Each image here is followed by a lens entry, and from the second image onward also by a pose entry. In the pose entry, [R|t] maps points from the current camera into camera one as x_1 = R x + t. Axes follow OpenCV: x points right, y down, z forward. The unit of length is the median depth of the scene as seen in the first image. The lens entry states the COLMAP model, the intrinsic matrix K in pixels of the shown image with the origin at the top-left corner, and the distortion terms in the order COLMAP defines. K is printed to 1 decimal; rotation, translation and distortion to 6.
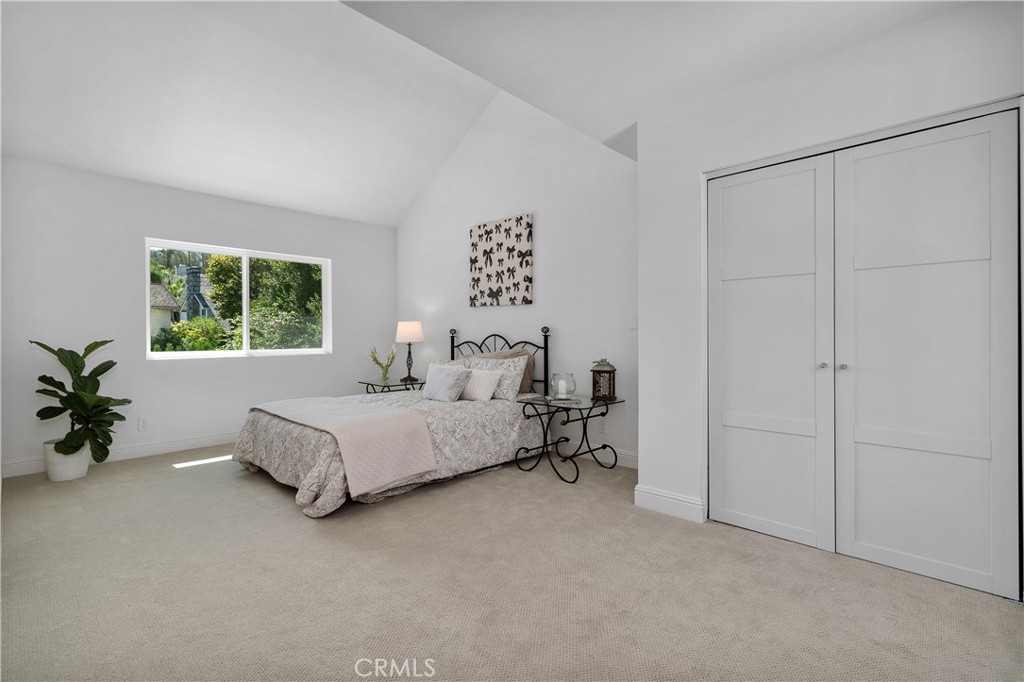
lens RADIAL K [[464.3, 0, 512.0], [0, 464.3, 341.0], [0, 0, 1]] dist [0.001228, -0.000003]
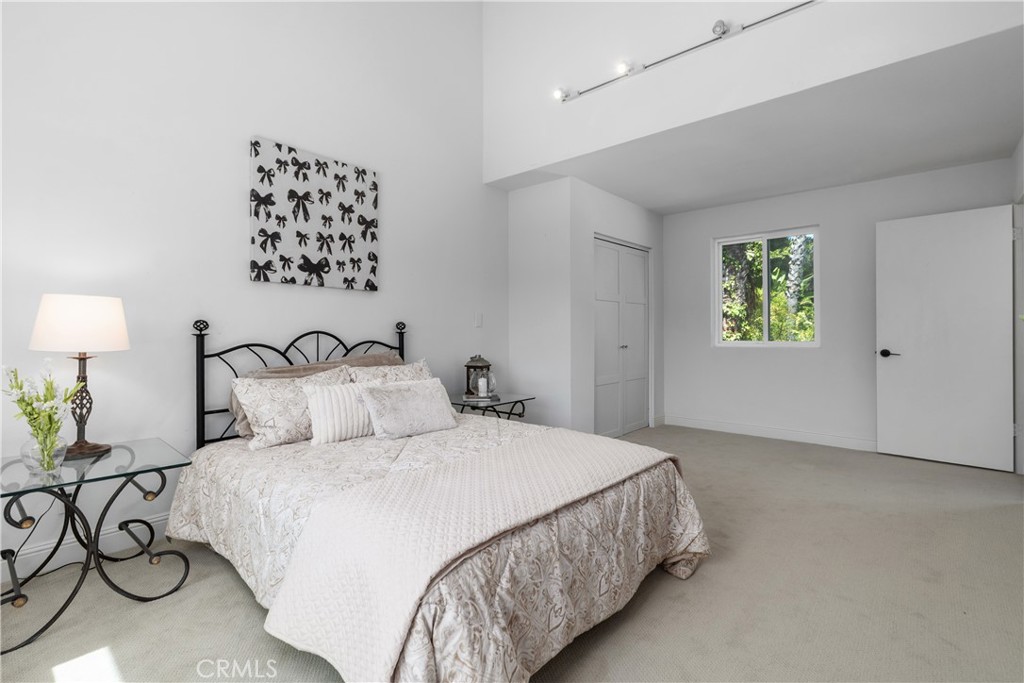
lens RADIAL K [[474.2, 0, 512.0], [0, 474.2, 341.5], [0, 0, 1]] dist [-0.001034, -0.000024]
pose [[-0.038284, -0.012996, 0.999182, -0.704771], [0.021300, 0.999678, 0.013819, -0.003580], [-0.999040, 0.021812, -0.037995, 0.768100]]
